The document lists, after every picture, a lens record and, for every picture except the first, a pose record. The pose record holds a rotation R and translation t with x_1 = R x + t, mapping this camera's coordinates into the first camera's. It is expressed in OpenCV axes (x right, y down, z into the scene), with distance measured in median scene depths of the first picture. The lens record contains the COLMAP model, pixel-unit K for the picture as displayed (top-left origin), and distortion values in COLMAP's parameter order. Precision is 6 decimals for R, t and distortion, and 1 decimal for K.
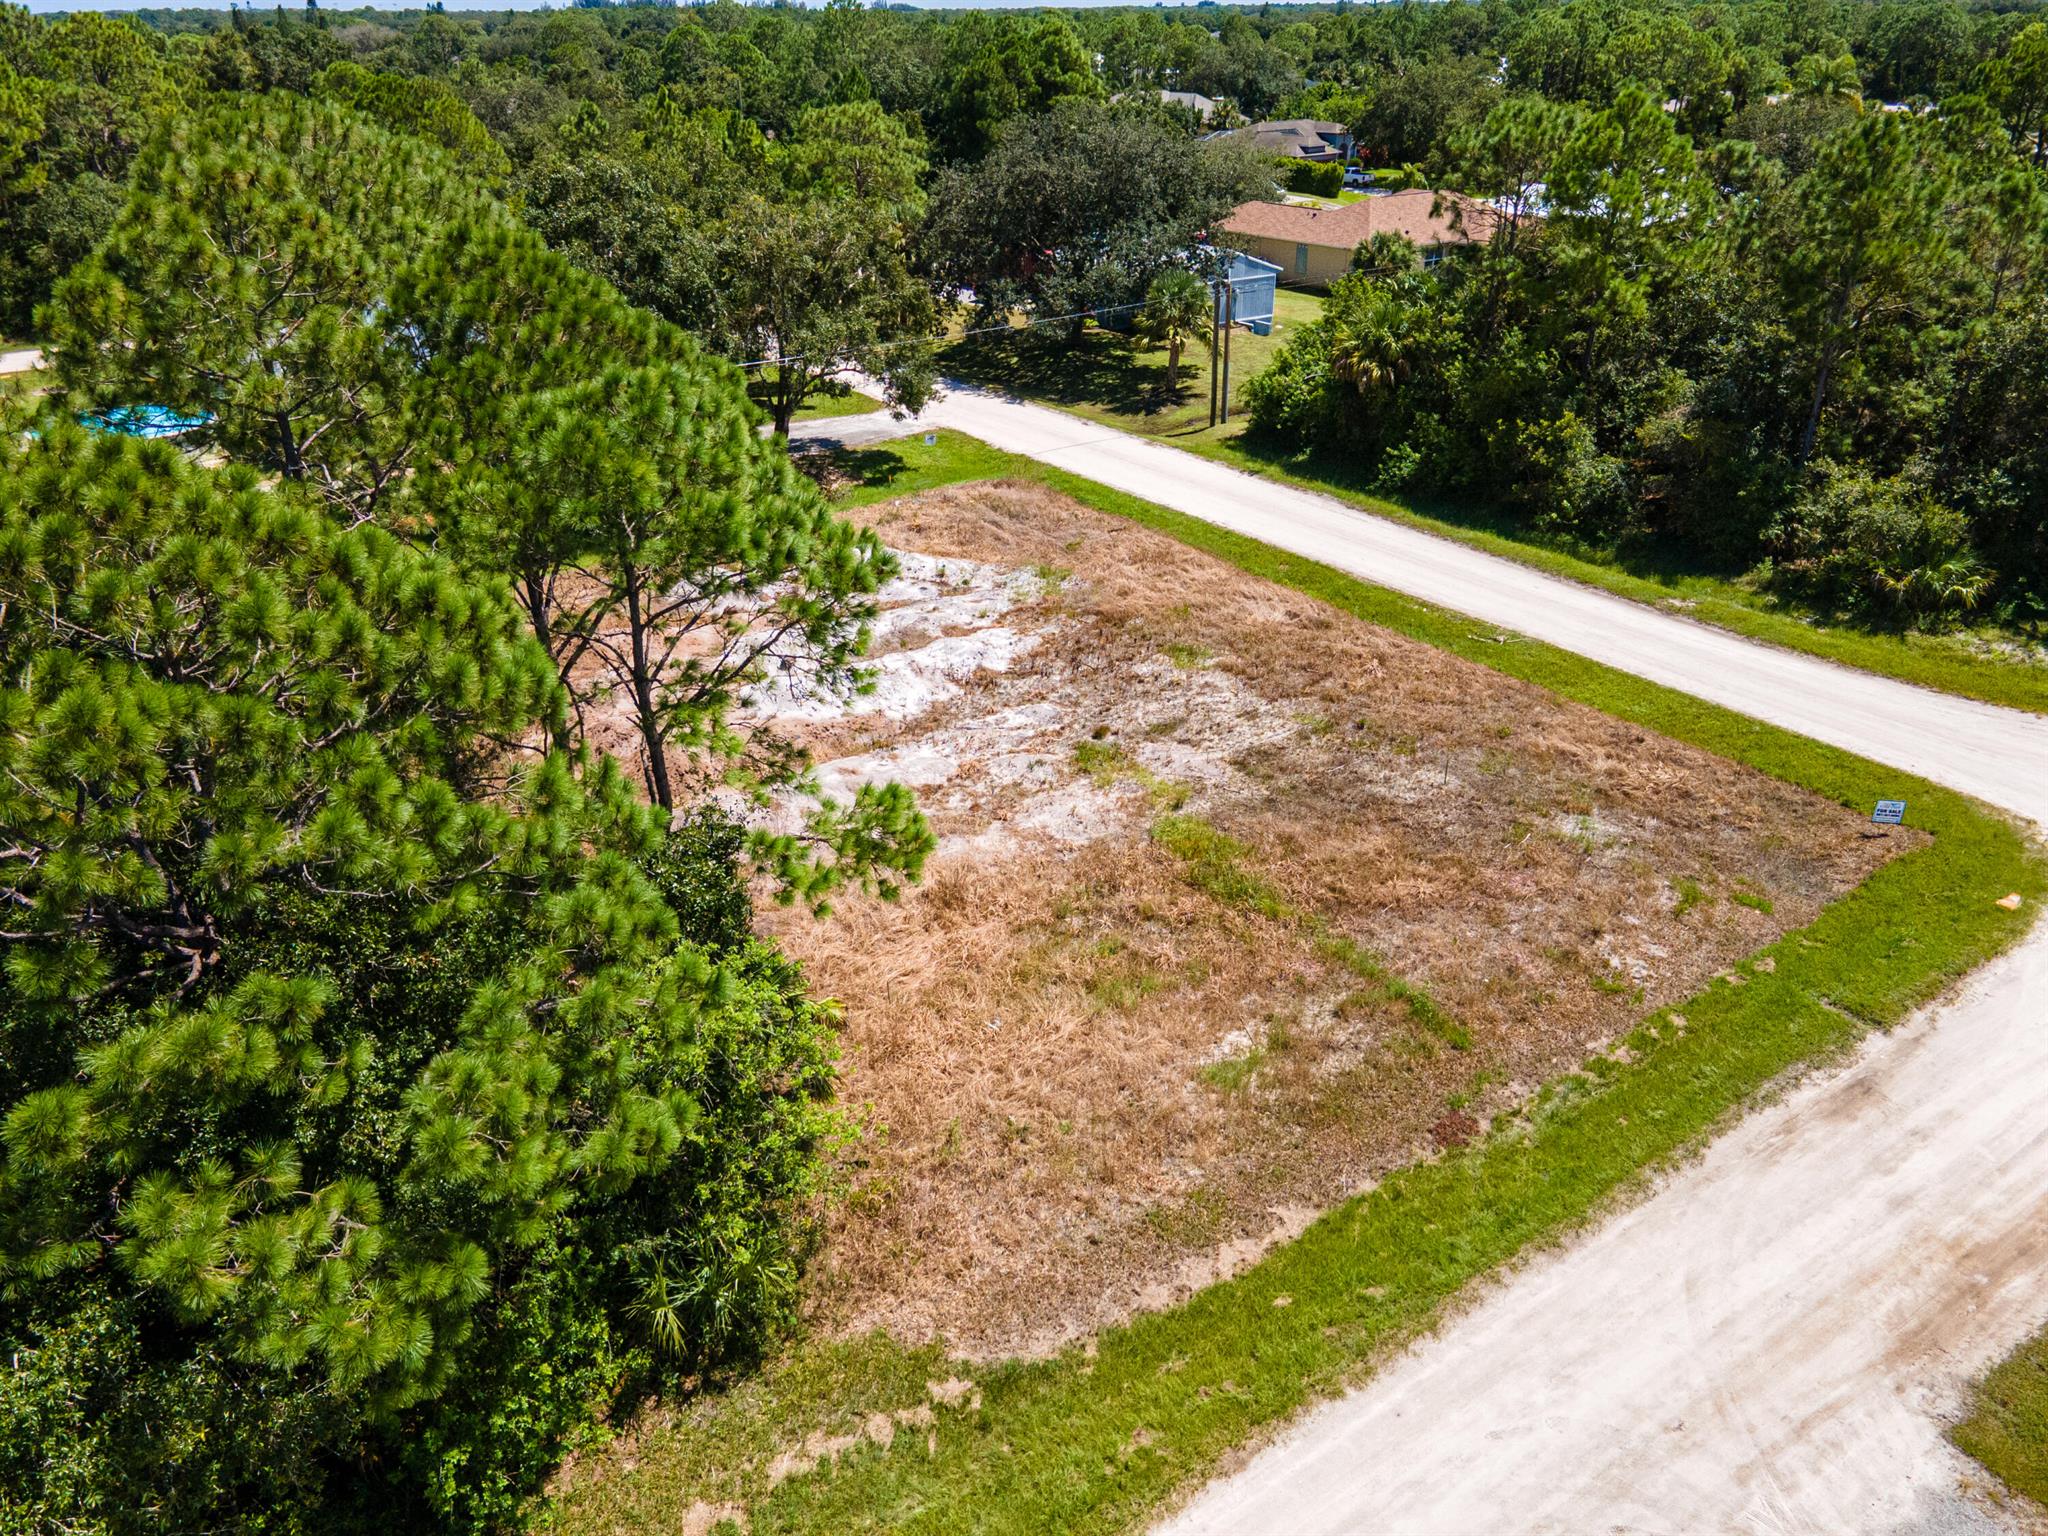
lens RADIAL K [[1494.5, 0, 1027.5], [0, 1494.5, 771.4], [0, 0, 1]] dist [0.044739, 0.008718]
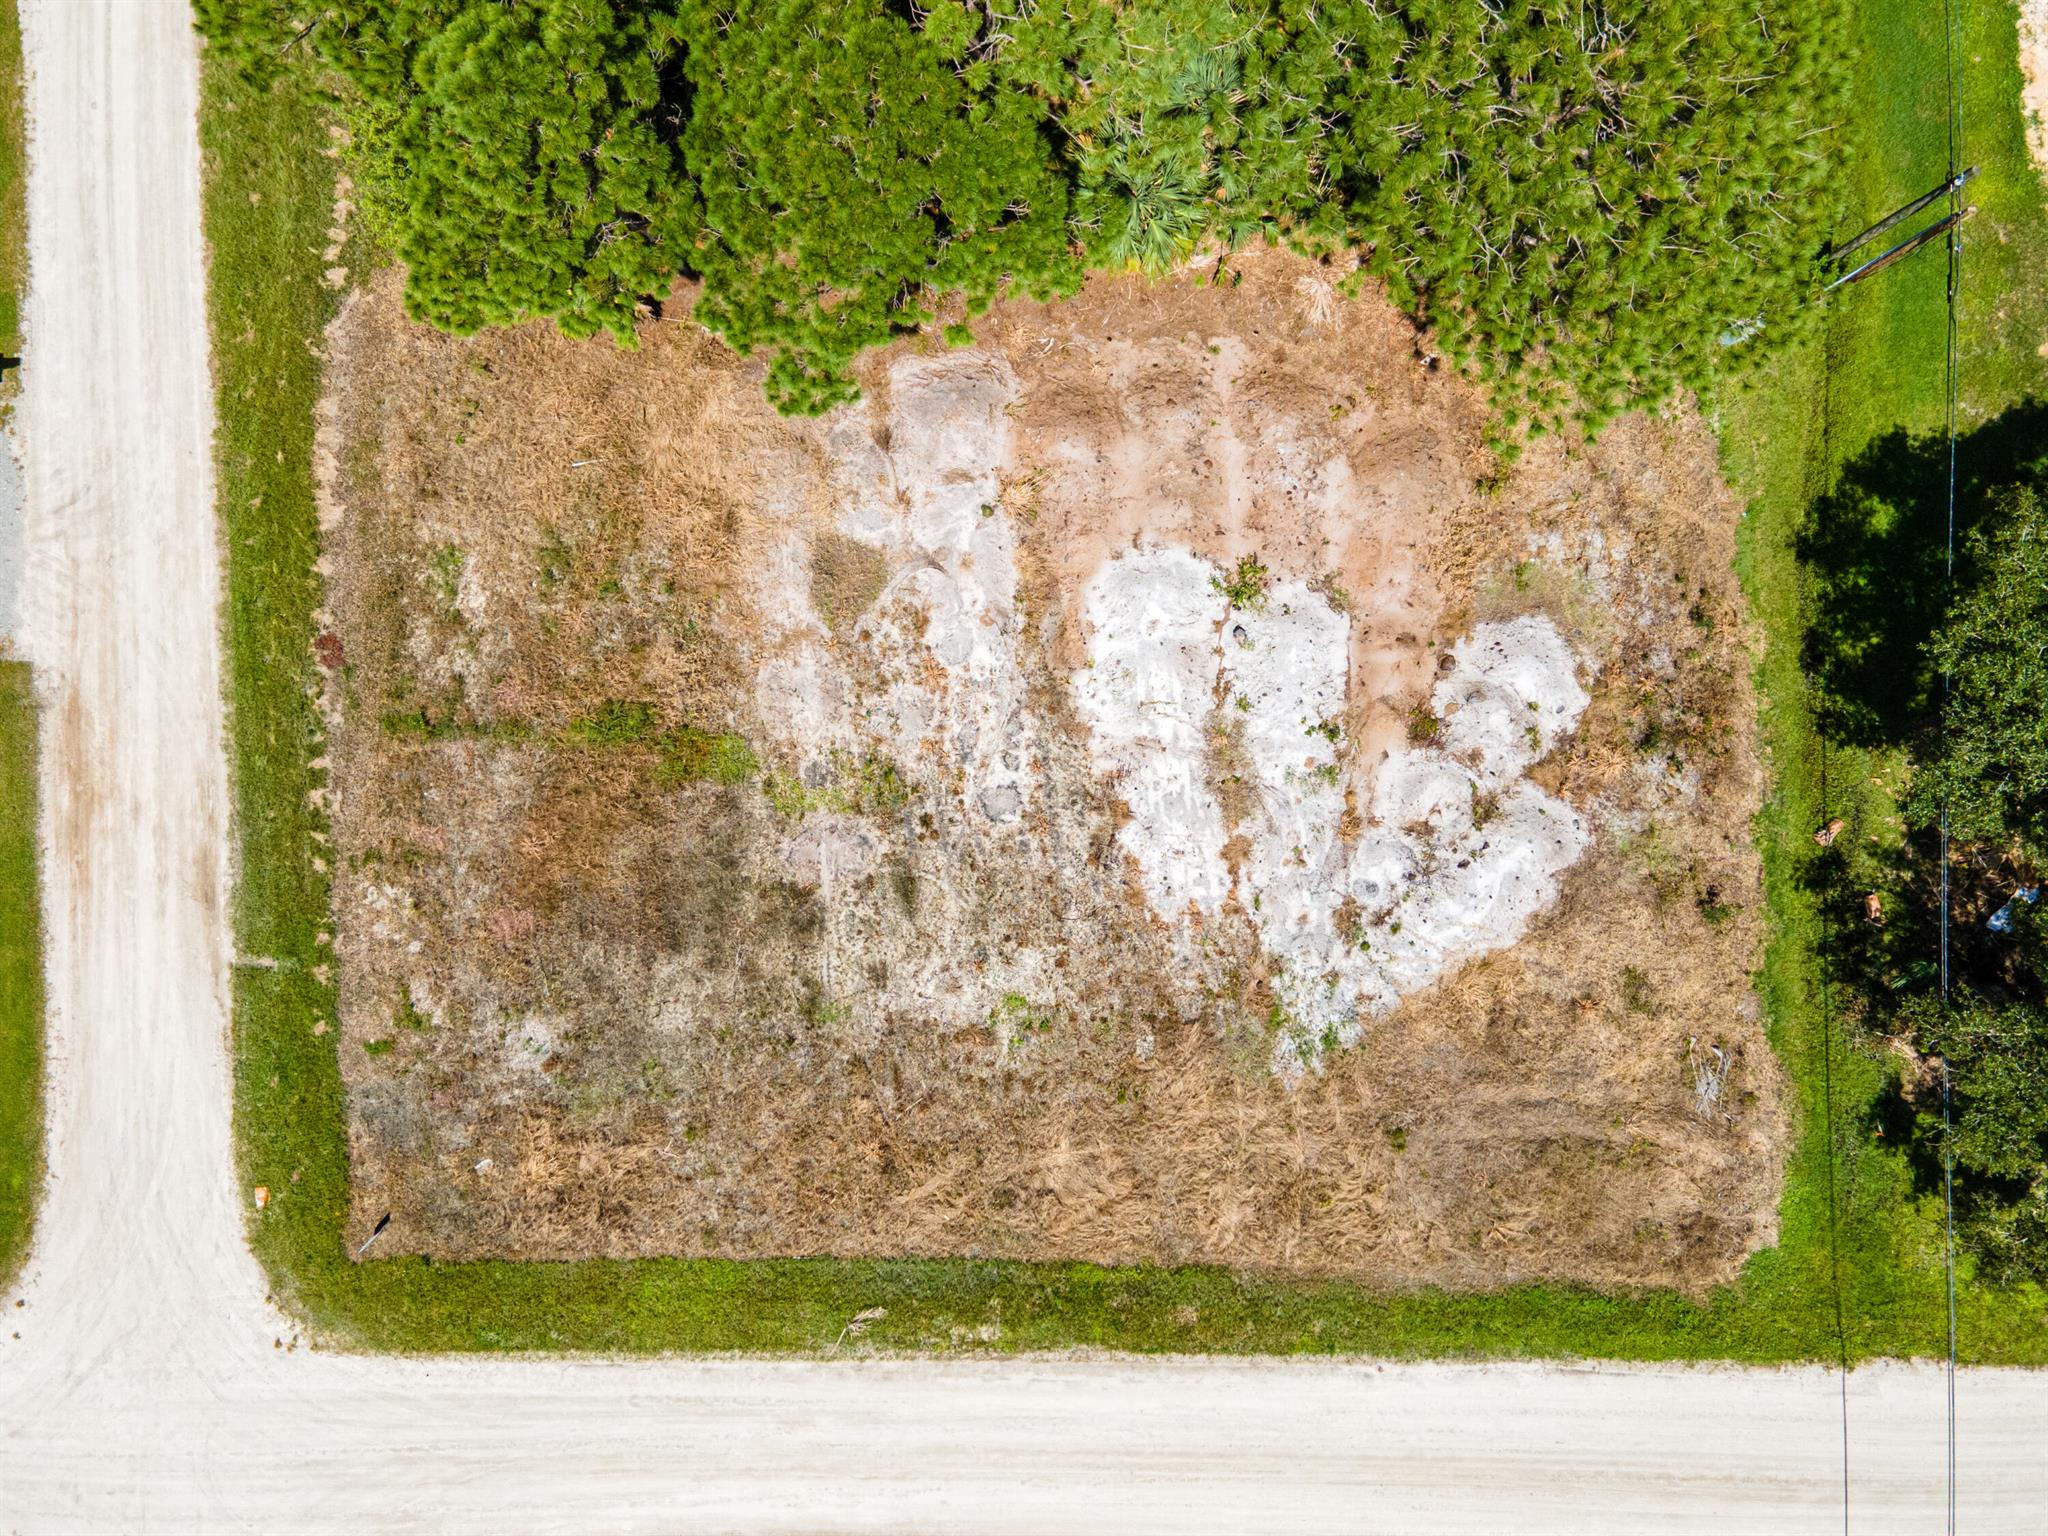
lens RADIAL K [[1494.5, 0, 1033.9], [0, 1494.5, 775.1], [0, 0, 1]] dist [0.044739, 0.008718]
pose [[-0.570159, 0.820586, 0.039465, -0.082376], [-0.345404, -0.283026, 0.894759, -1.322205], [0.745396, 0.496523, 0.444803, 0.820199]]
